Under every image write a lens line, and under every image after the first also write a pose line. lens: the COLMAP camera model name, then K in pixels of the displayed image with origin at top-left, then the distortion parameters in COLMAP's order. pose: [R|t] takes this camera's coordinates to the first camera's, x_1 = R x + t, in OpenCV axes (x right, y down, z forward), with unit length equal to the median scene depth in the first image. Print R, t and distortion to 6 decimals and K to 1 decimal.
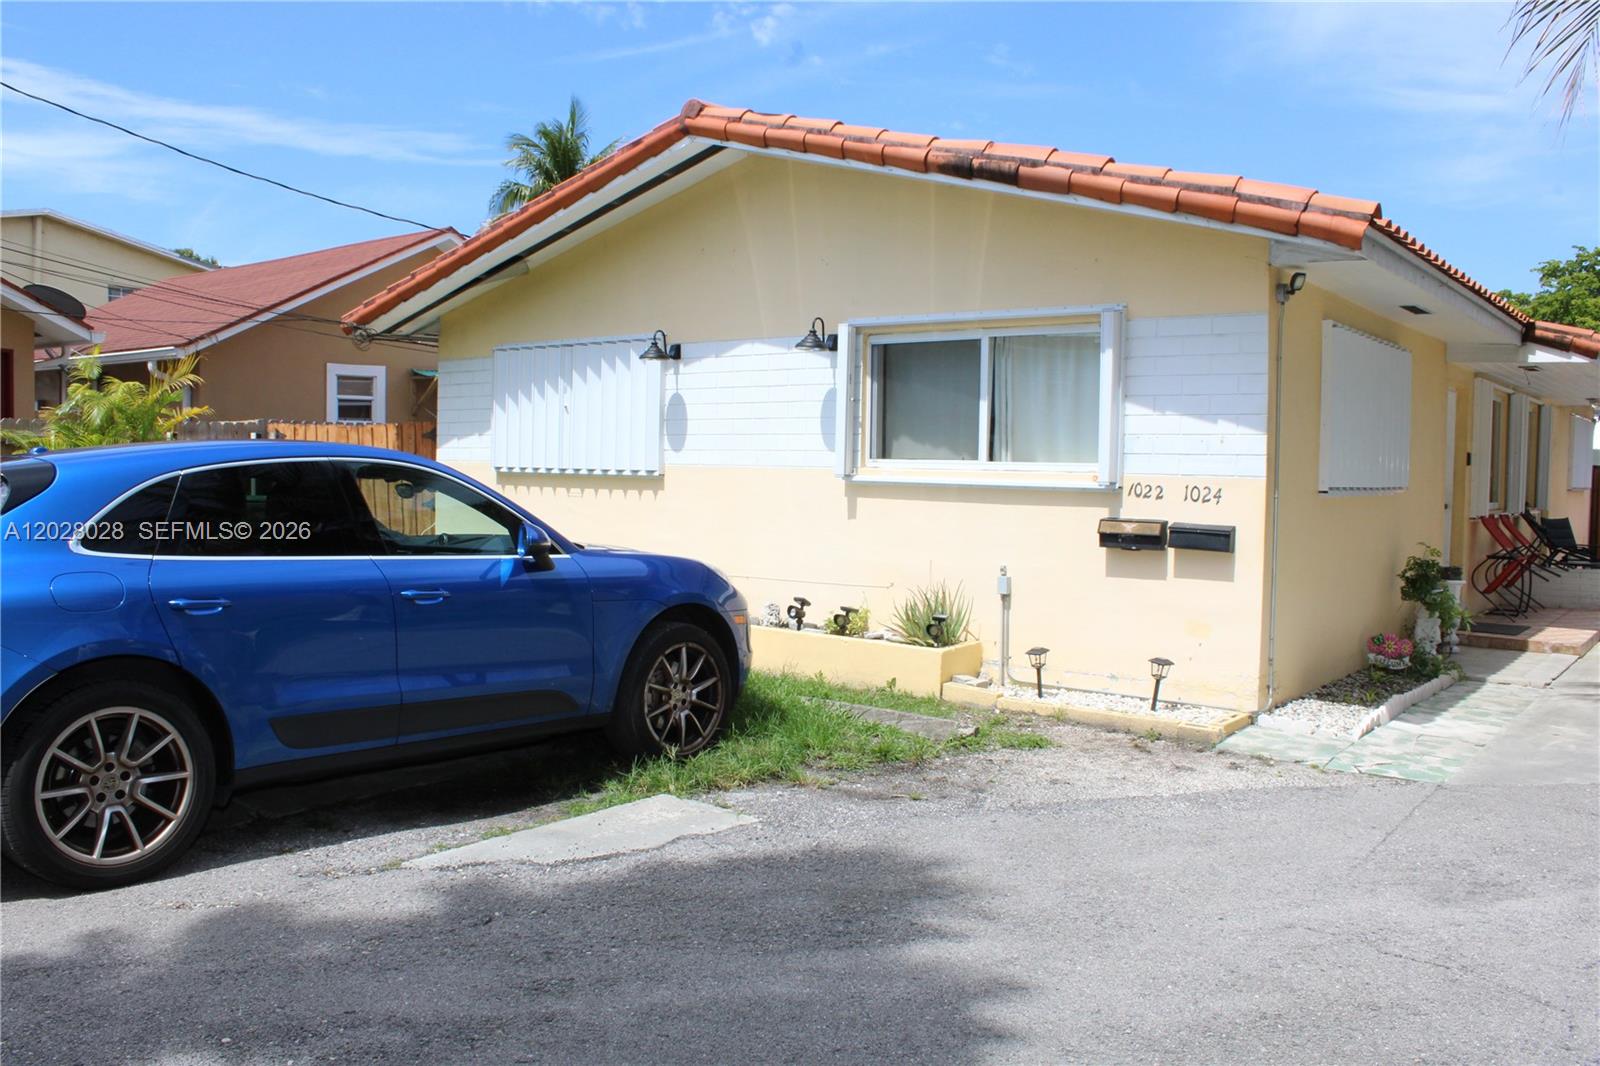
lens RADIAL K [[1334.0, 0, 795.4], [0, 1334.0, 525.6], [0, 0, 1]] dist [-0.169478, 0.151789]
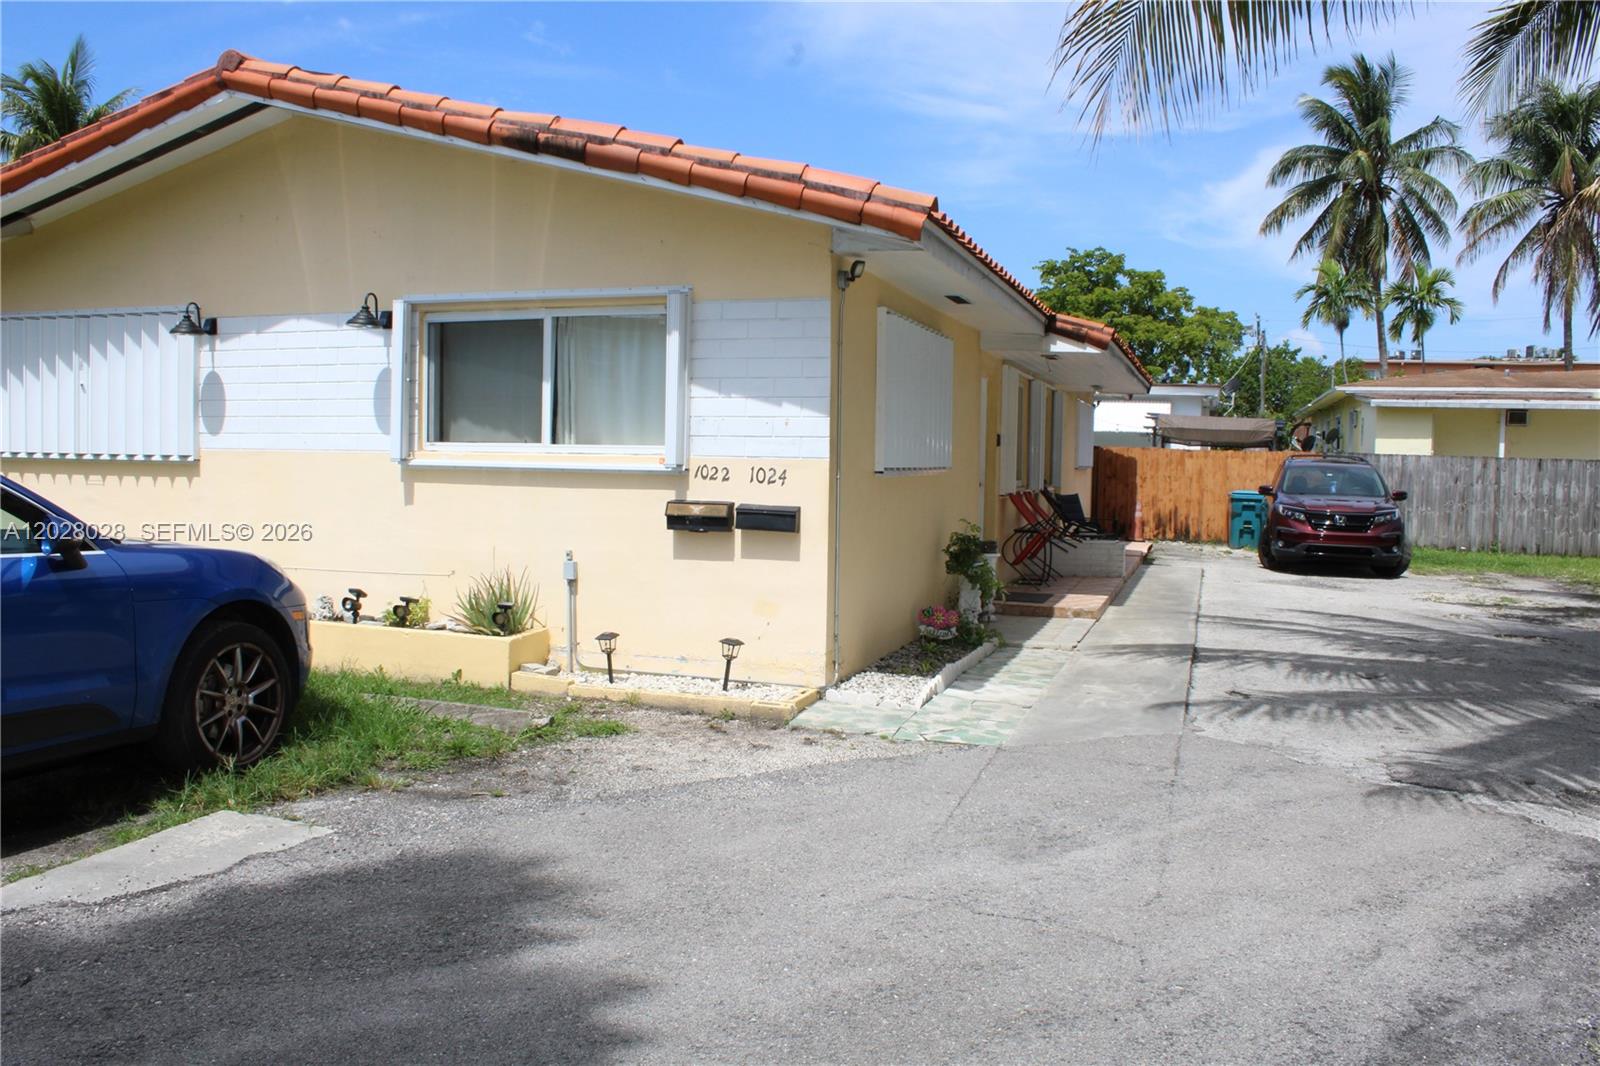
lens RADIAL K [[1334.0, 0, 795.4], [0, 1334.0, 525.6], [0, 0, 1]] dist [-0.169478, 0.151789]
pose [[0.940790, -0.019297, 0.338439, -0.019112], [0.014617, 0.999759, 0.016371, -0.001764], [-0.338674, -0.010455, 0.940846, 0.022050]]
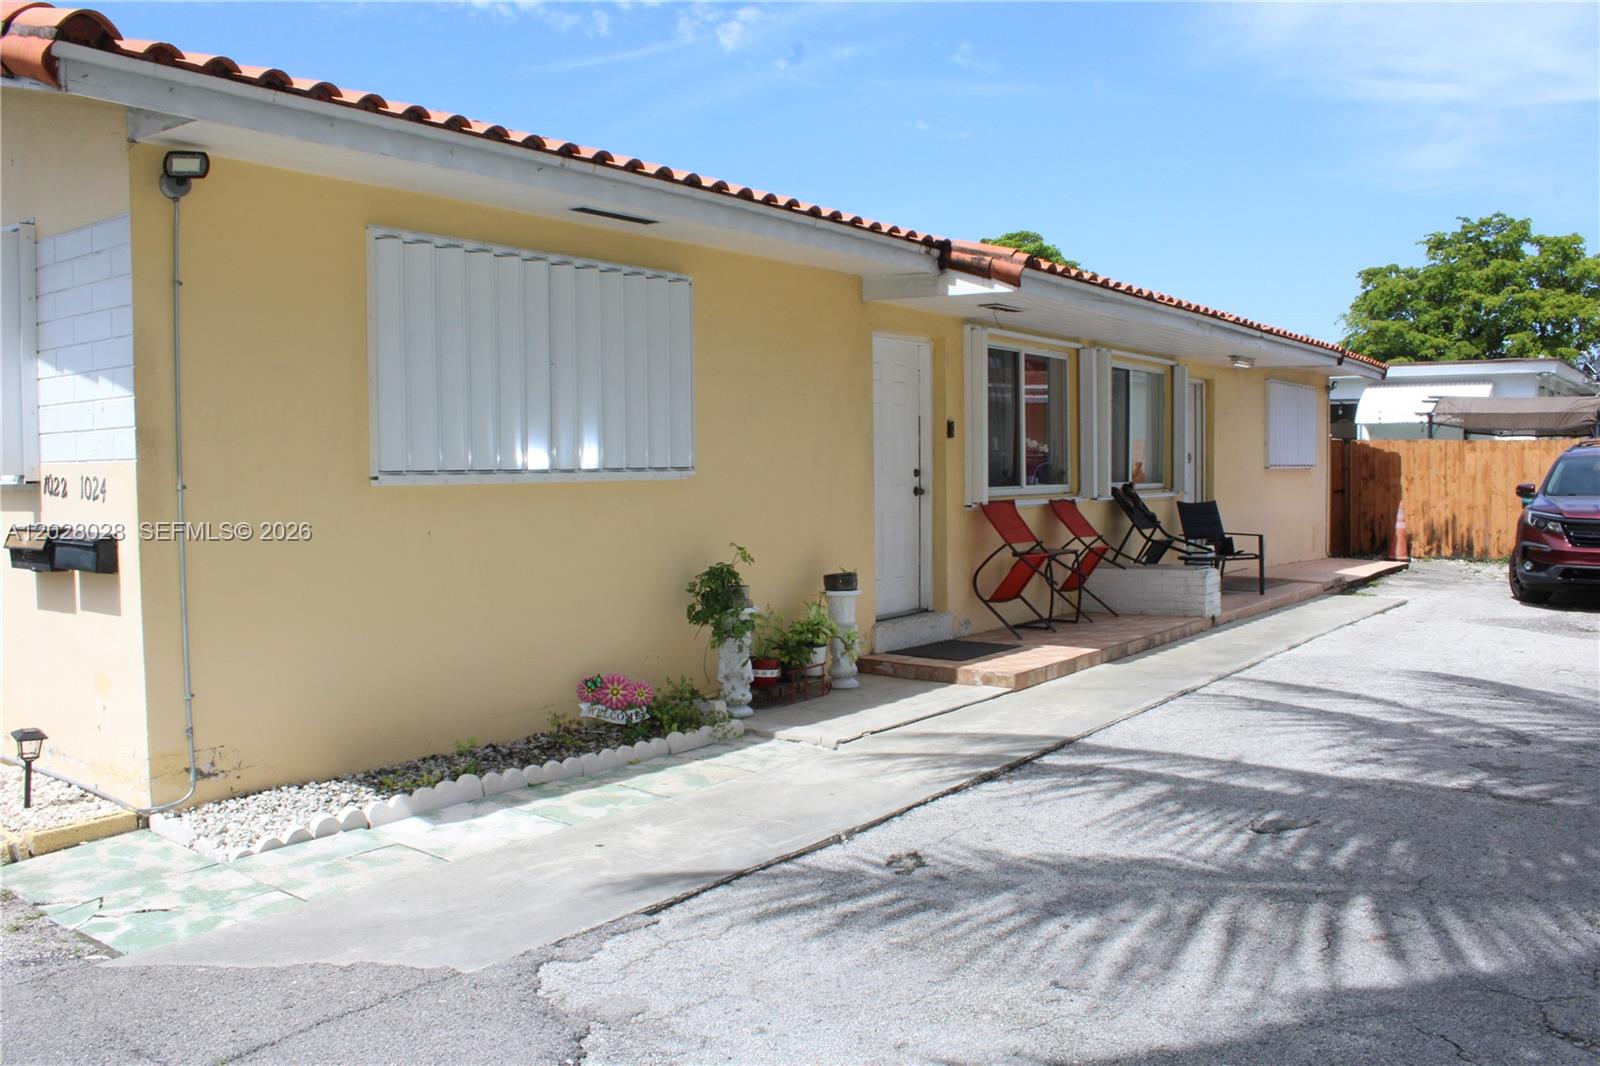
lens RADIAL K [[1327.3, 0, 794.6], [0, 1327.3, 533.2], [0, 0, 1]] dist [-0.174548, 0.160775]
pose [[0.999509, -0.028206, 0.013655, 0.641558], [0.028148, 0.999594, 0.004437, 0.006617], [-0.013775, -0.004051, 0.999897, 0.320073]]
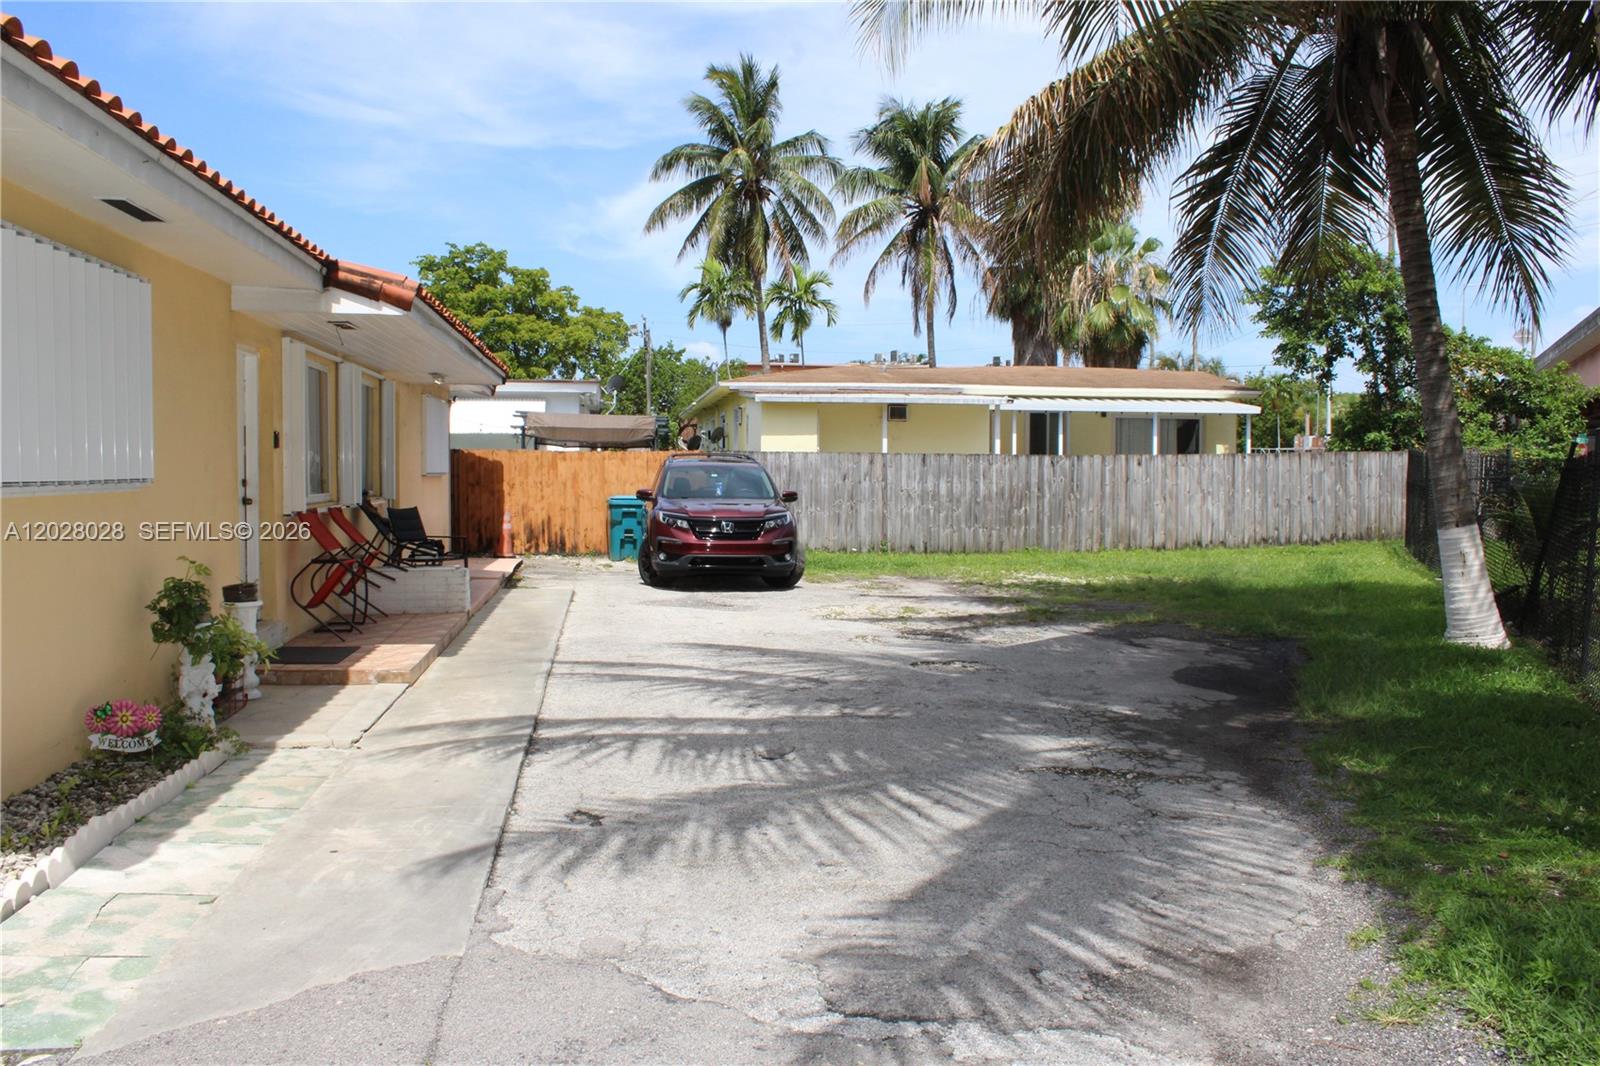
lens RADIAL K [[1327.3, 0, 794.6], [0, 1327.3, 533.2], [0, 0, 1]] dist [-0.174548, 0.160775]
pose [[0.701822, -0.052612, 0.710407, 0.279427], [0.043974, 0.998567, 0.030510, -0.008047], [-0.710994, 0.009827, 0.703129, 0.341262]]
